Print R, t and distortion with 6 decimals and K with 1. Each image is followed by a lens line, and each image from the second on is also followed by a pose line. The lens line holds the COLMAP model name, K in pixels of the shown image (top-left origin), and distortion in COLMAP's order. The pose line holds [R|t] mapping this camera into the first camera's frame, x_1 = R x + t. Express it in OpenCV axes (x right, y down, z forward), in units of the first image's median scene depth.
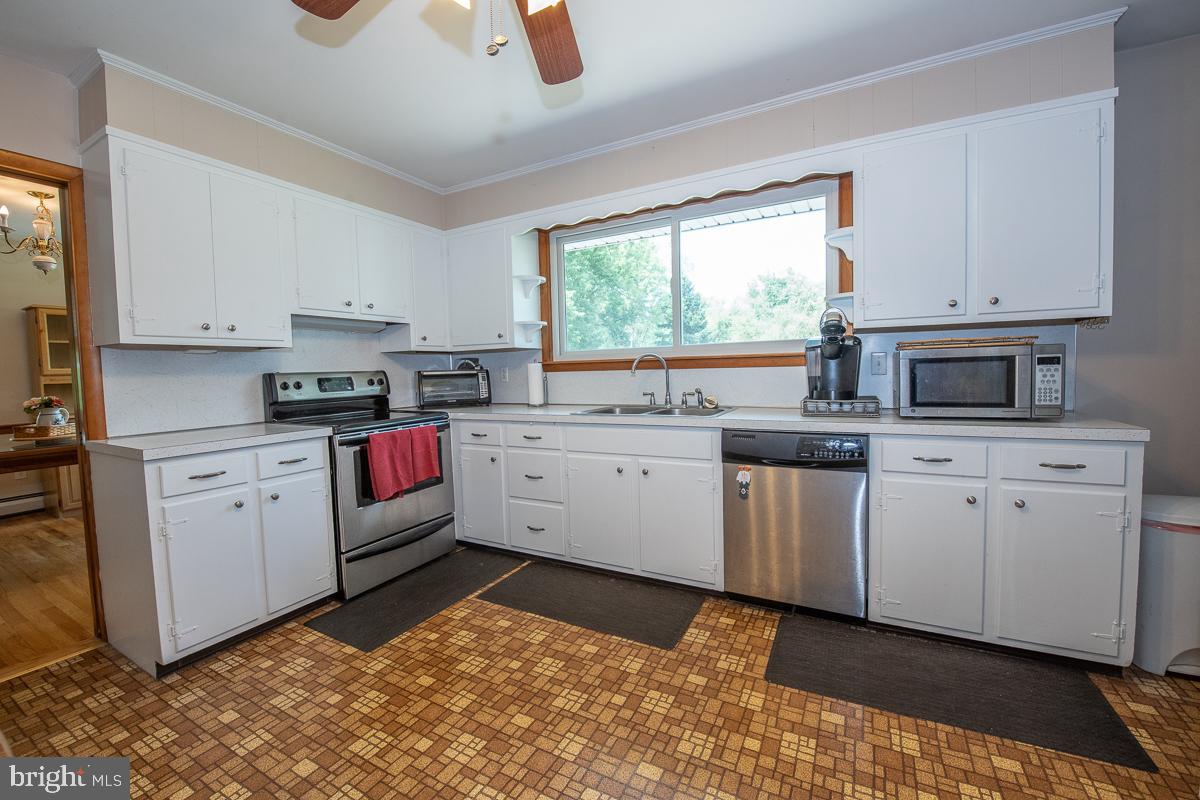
lens RADIAL K [[485.6, 0, 610.9], [0, 485.6, 401.5], [0, 0, 1]] dist [-0.018403, -0.000612]
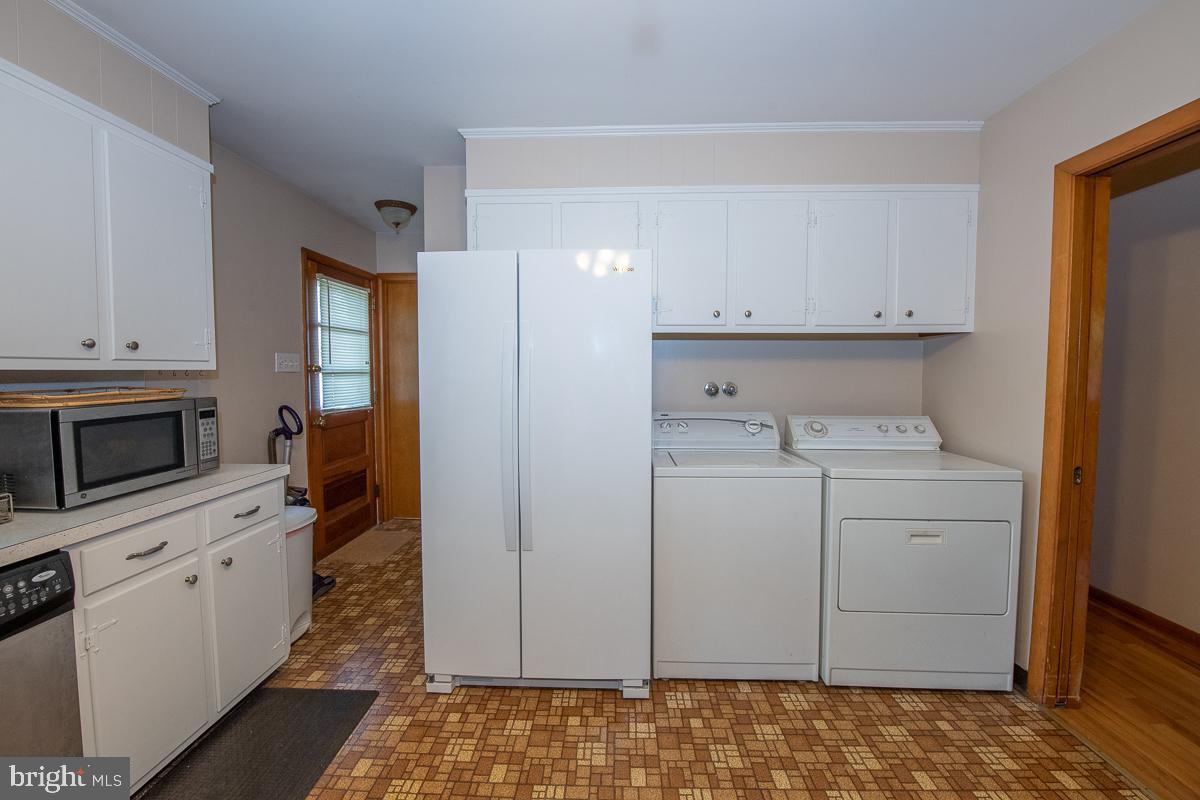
lens RADIAL K [[485.6, 0, 604.6], [0, 485.6, 391.7], [0, 0, 1]] dist [-0.018403, -0.000612]
pose [[-0.445092, -0.017601, 0.895312, -0.342572], [0.071517, 0.995915, 0.055133, -0.126106], [-0.892625, 0.088569, -0.442014, 0.687307]]
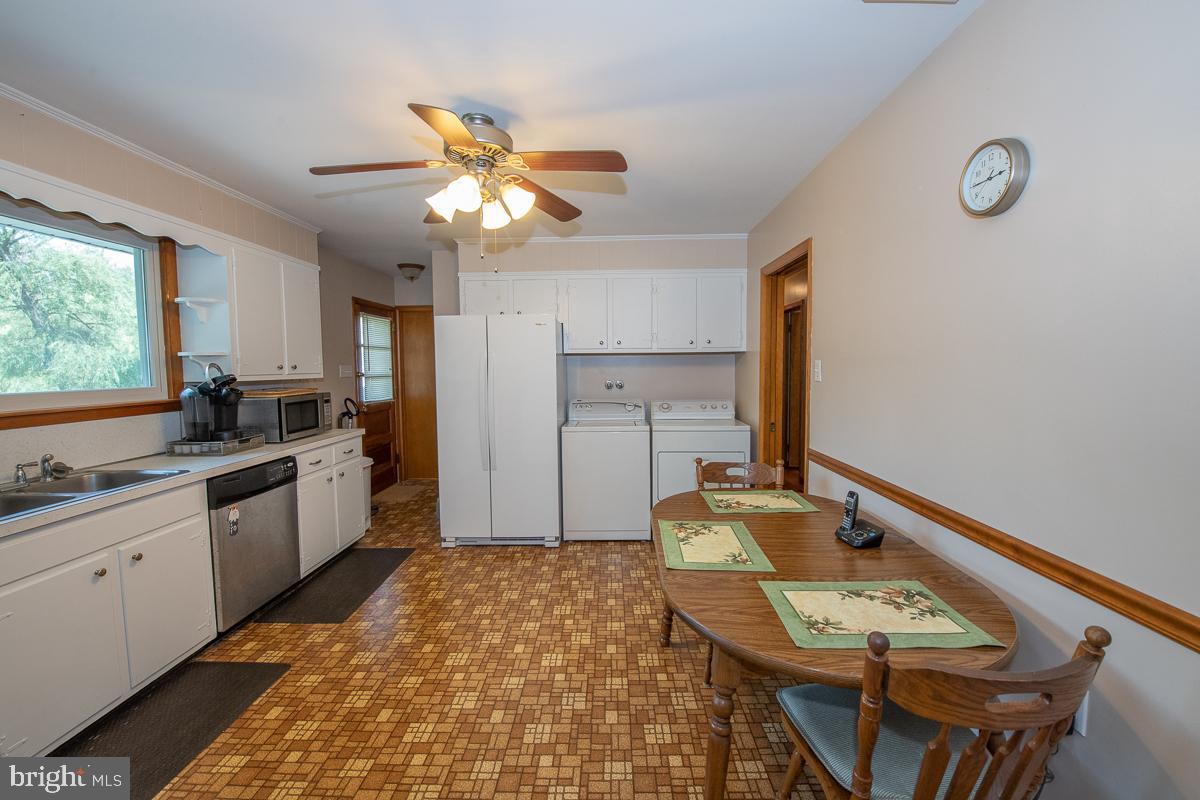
lens RADIAL K [[485.6, 0, 608.7], [0, 485.6, 396.3], [0, 0, 1]] dist [-0.018403, -0.000612]
pose [[-0.464058, -0.029446, 0.885315, -1.336753], [0.081408, 0.993800, 0.075726, -0.158303], [-0.882056, 0.107214, -0.458784, 0.874408]]
